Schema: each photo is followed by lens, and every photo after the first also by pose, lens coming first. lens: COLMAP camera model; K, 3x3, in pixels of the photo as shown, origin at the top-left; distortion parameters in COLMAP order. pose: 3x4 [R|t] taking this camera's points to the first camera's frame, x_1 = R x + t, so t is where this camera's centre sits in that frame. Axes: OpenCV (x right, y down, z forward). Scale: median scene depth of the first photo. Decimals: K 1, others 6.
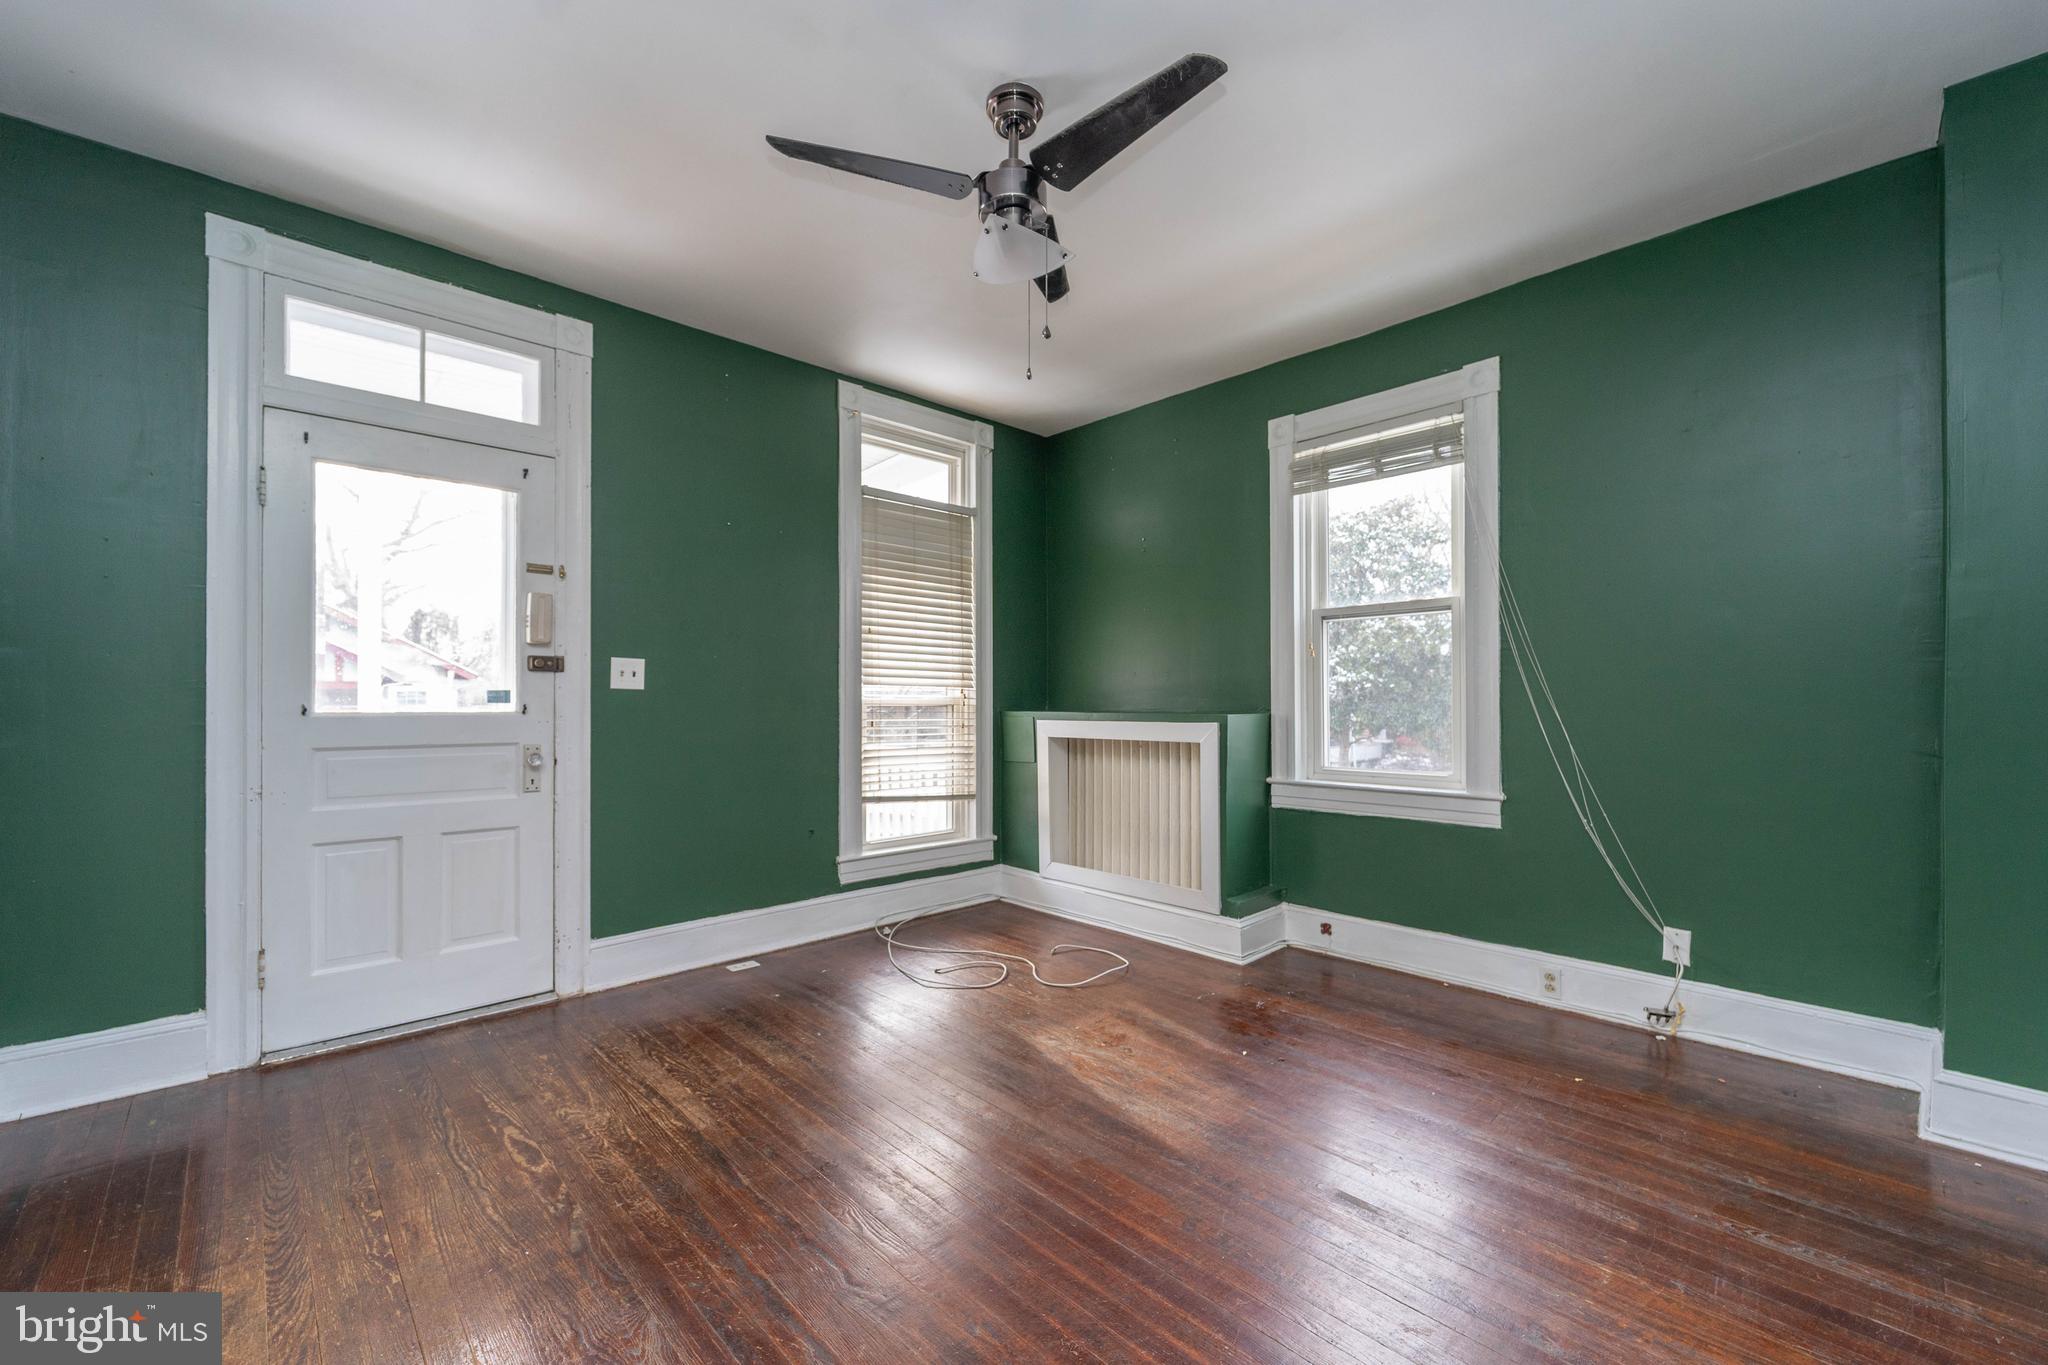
lens RADIAL K [[826.5, 0, 1023.7], [0, 826.5, 694.0], [0, 0, 1]] dist [-0.009447, -0.001031]
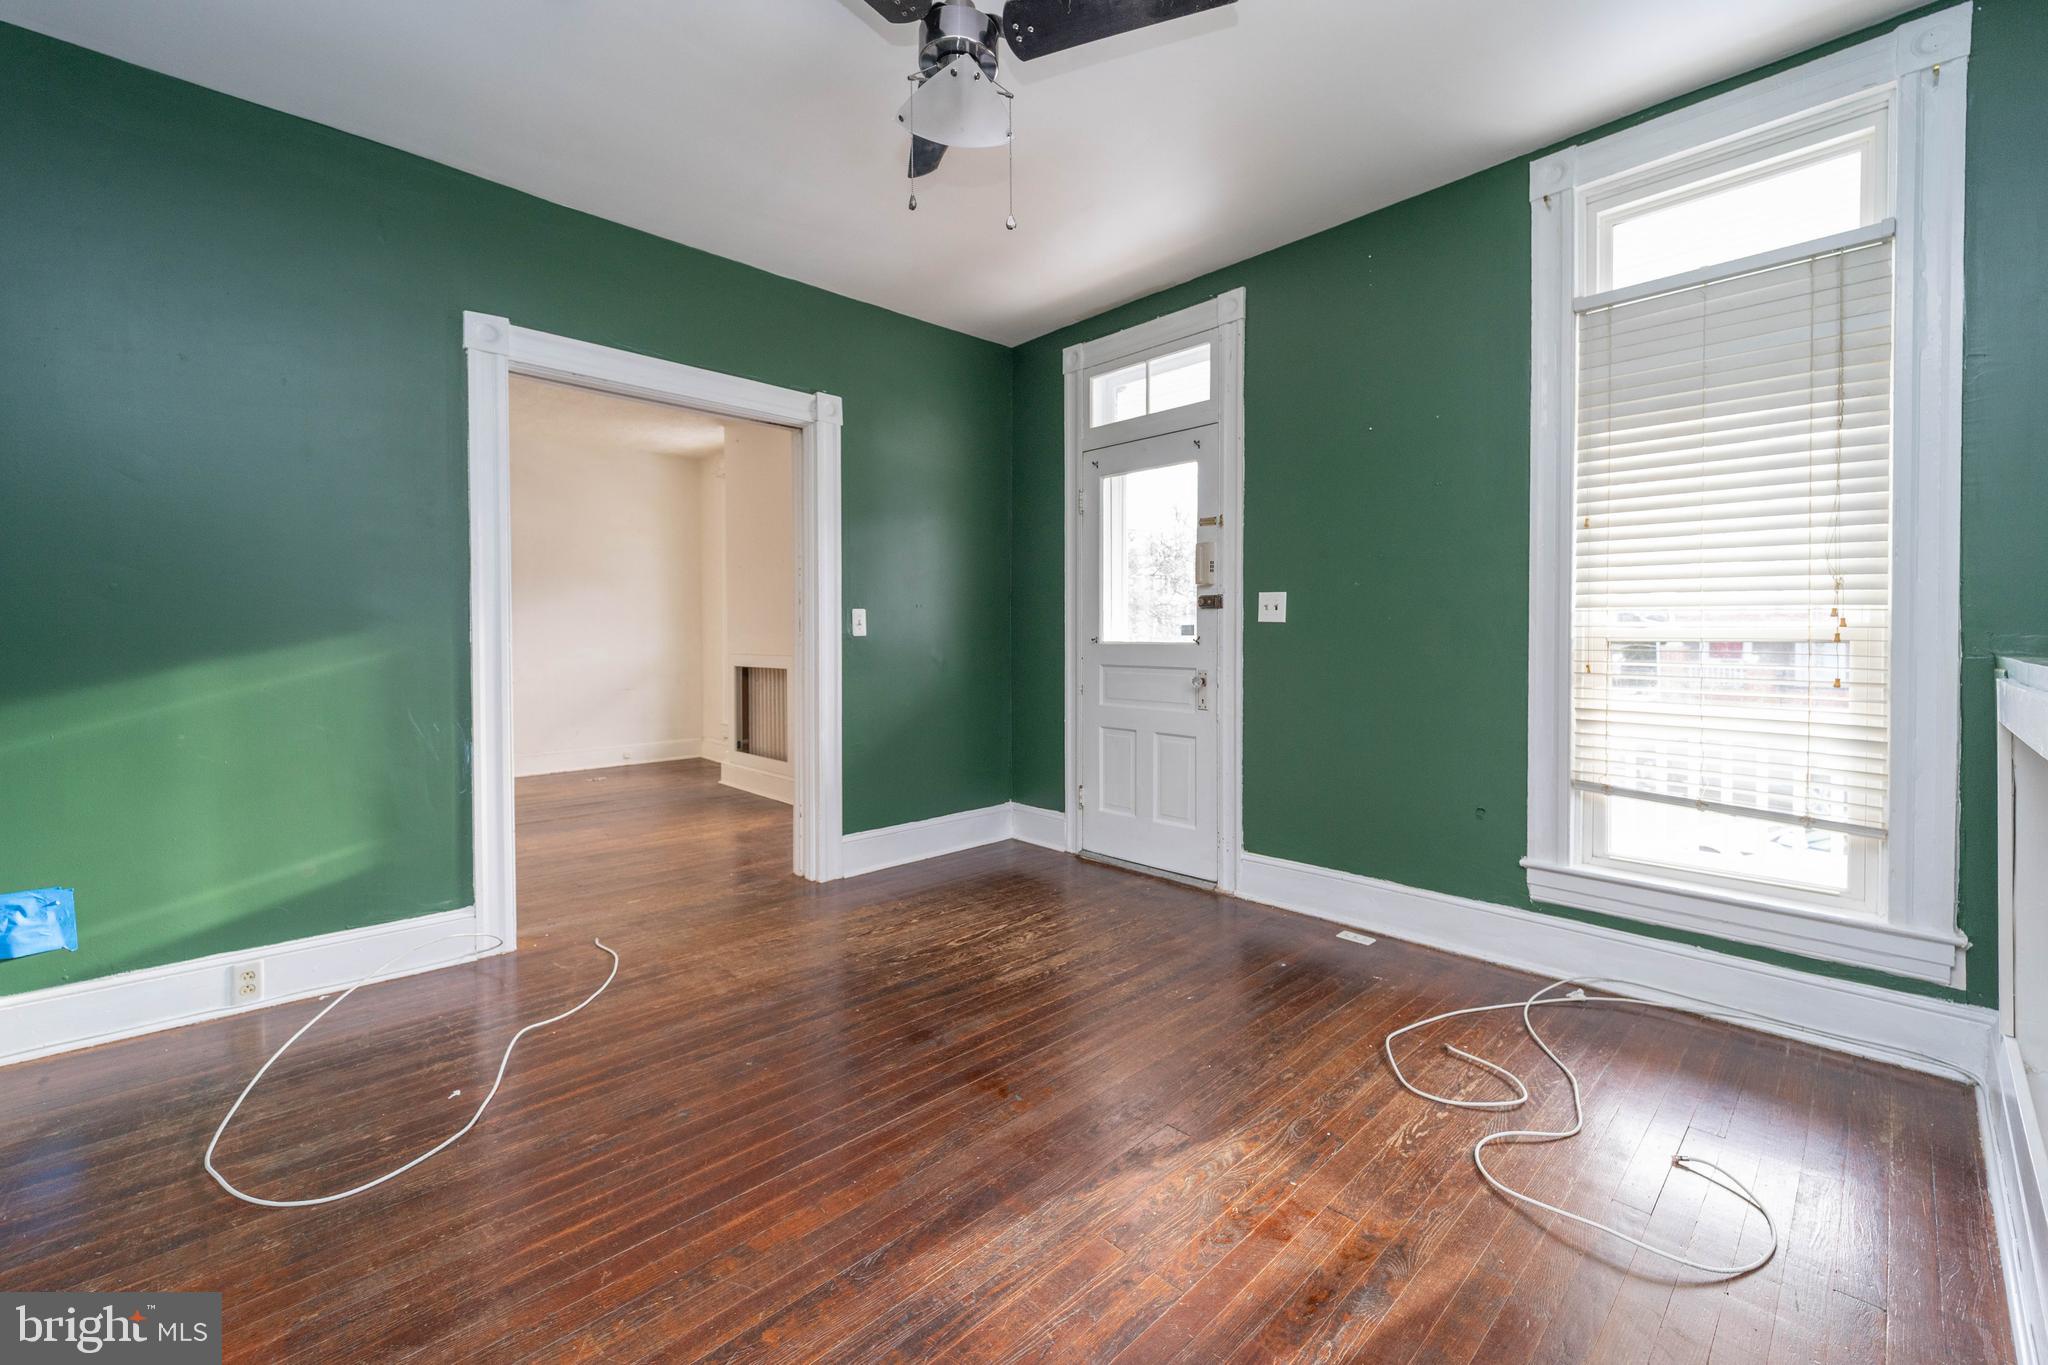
lens RADIAL K [[826.5, 0, 1030.4], [0, 826.5, 646.3], [0, 0, 1]] dist [-0.009447, -0.001031]
pose [[-0.007404, 0.012412, -0.999896, 0.590253], [0.009923, 0.999875, 0.012339, 0.008893], [0.999923, -0.009830, -0.007526, 0.744997]]
